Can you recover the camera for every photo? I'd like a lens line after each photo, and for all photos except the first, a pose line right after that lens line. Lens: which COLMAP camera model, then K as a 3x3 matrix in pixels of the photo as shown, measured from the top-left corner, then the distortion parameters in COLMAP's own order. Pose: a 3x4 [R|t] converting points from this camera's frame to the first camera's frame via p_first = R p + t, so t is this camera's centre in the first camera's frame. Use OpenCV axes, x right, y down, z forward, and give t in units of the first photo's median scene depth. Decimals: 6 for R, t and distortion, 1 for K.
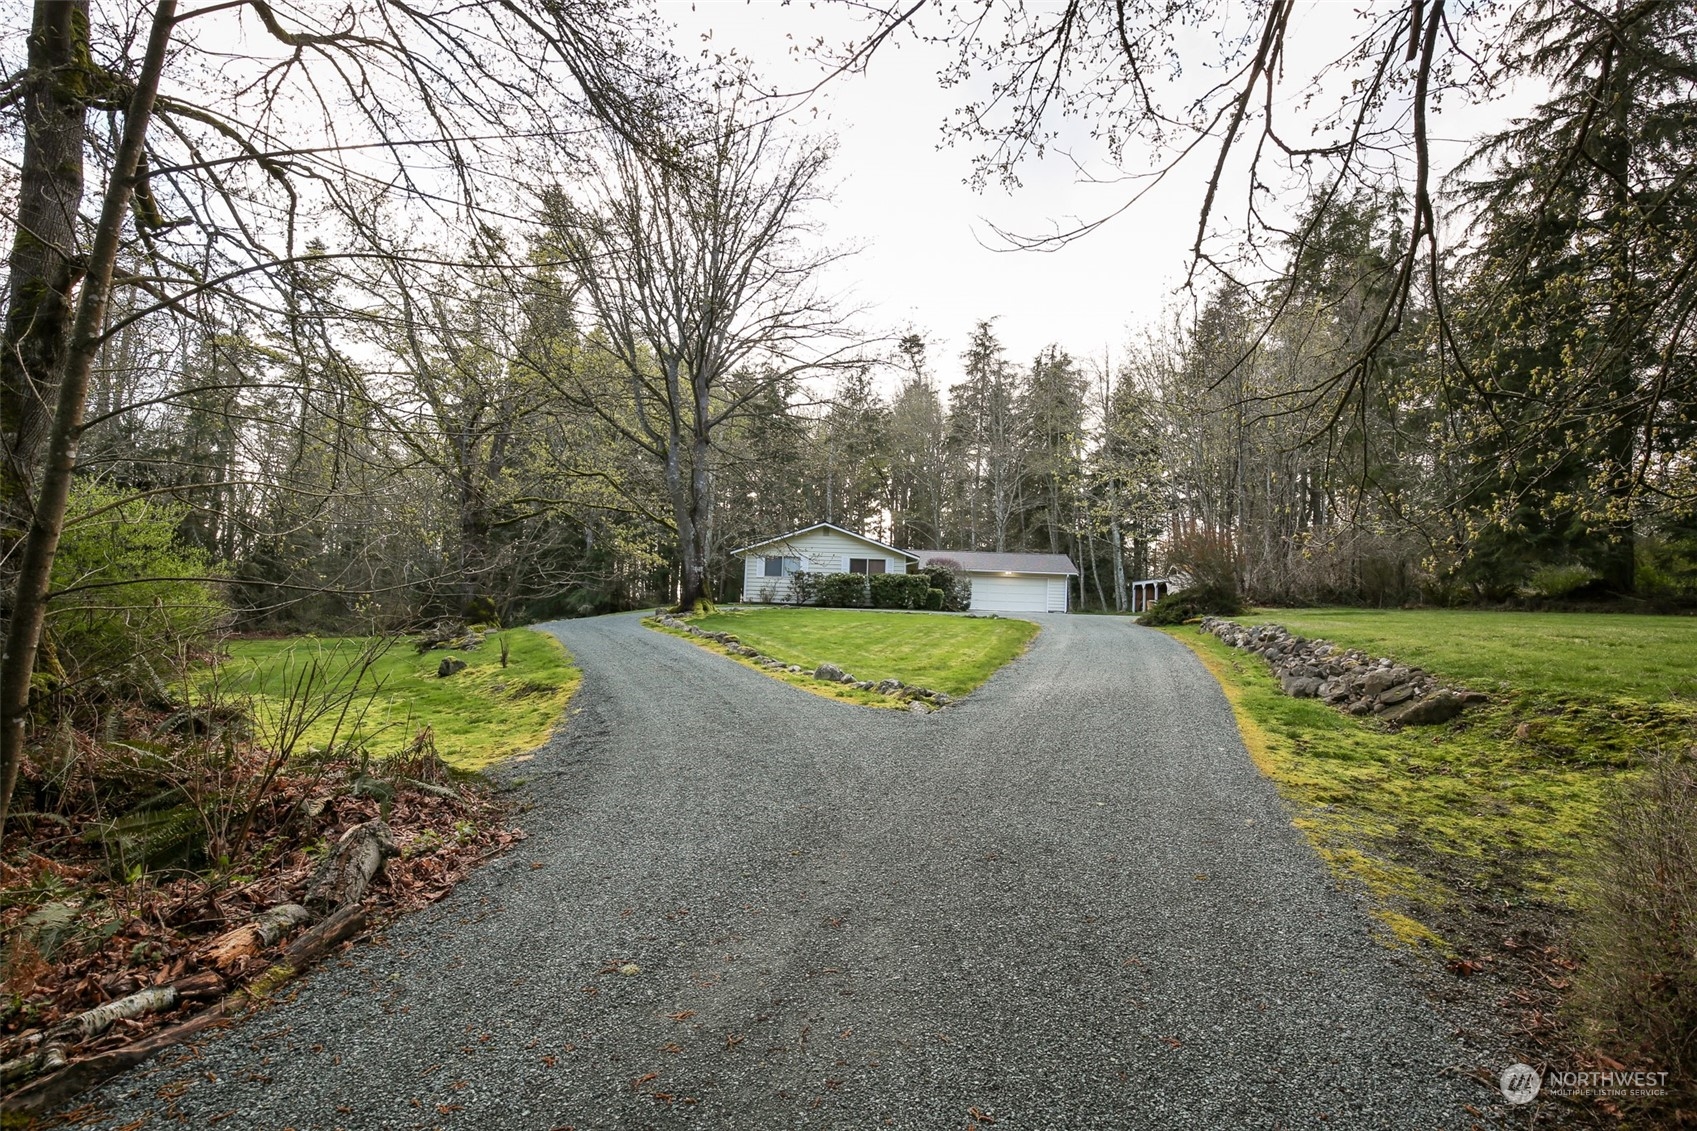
lens RADIAL K [[752.1, 0, 855.1], [0, 752.1, 581.3], [0, 0, 1]] dist [-0.029924, -0.000203]
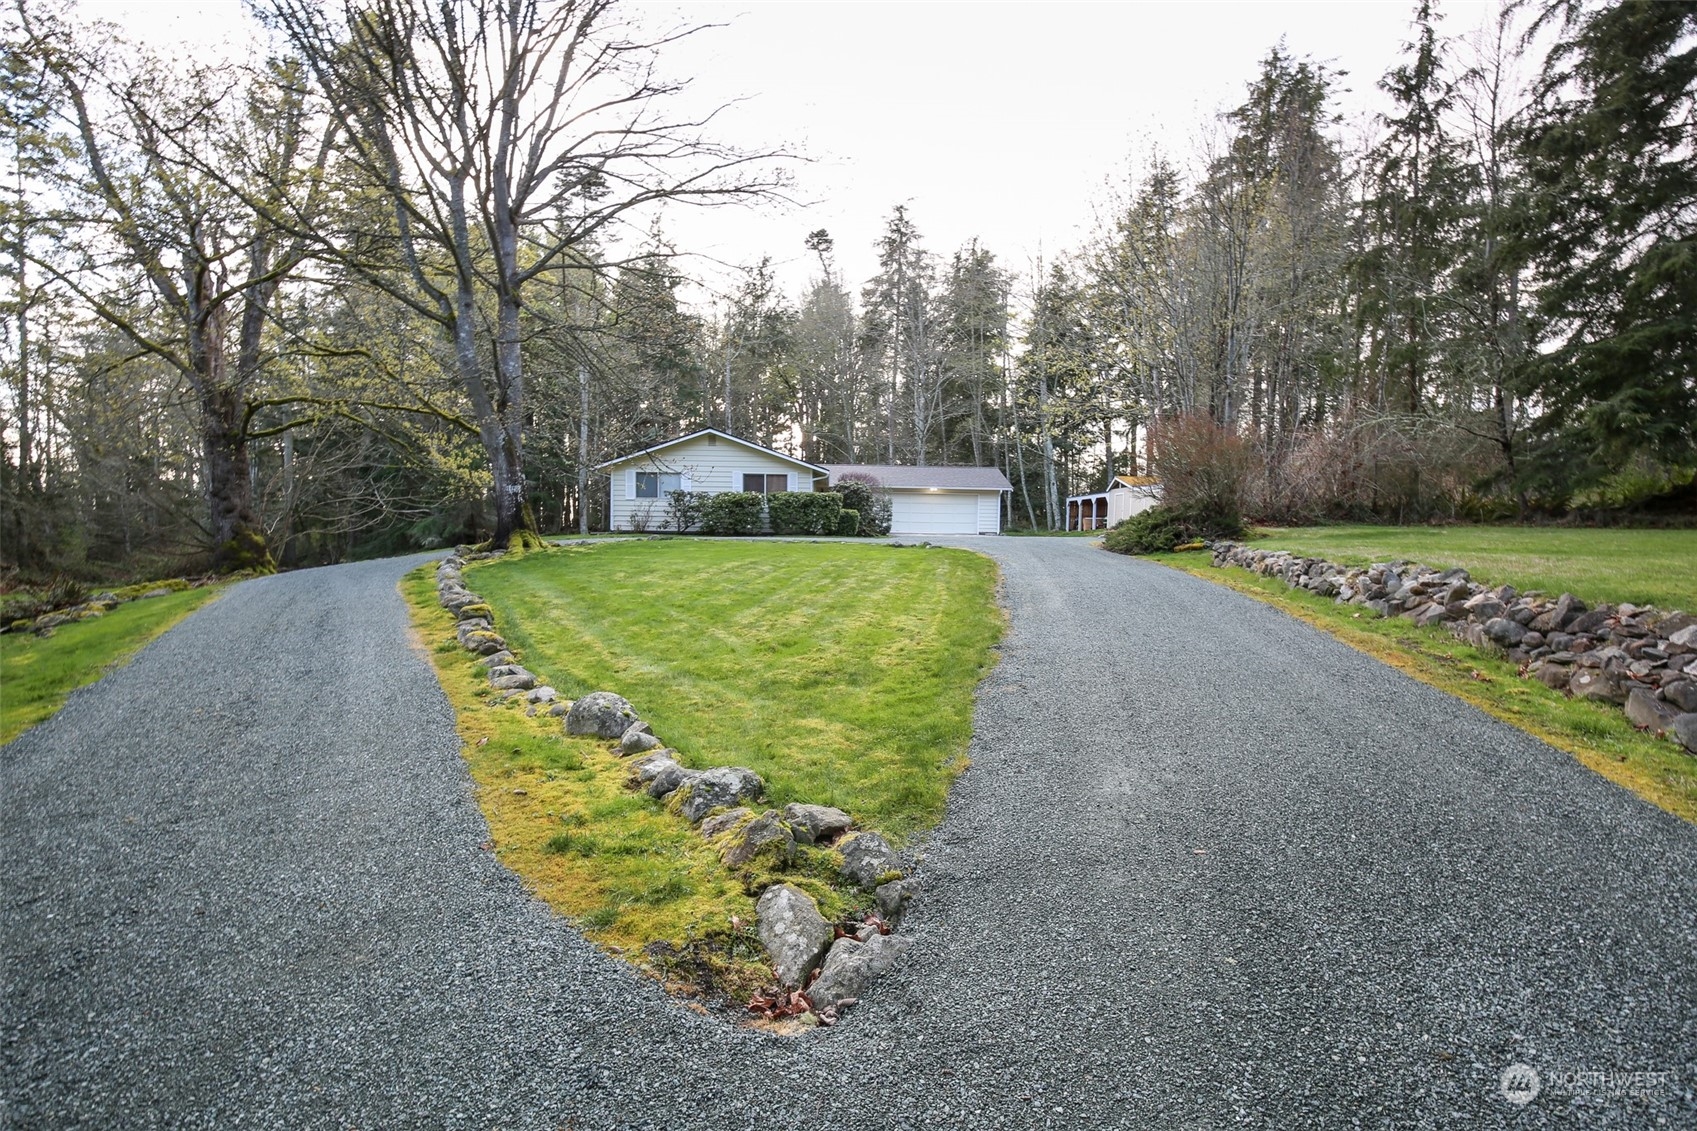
lens RADIAL K [[752.1, 0, 855.1], [0, 752.1, 581.3], [0, 0, 1]] dist [-0.029924, -0.000203]
pose [[0.993489, -0.029612, 0.110011, 0.012560], [0.017867, 0.994179, 0.106254, 0.000468], [-0.112517, -0.103596, 0.988235, 0.110450]]
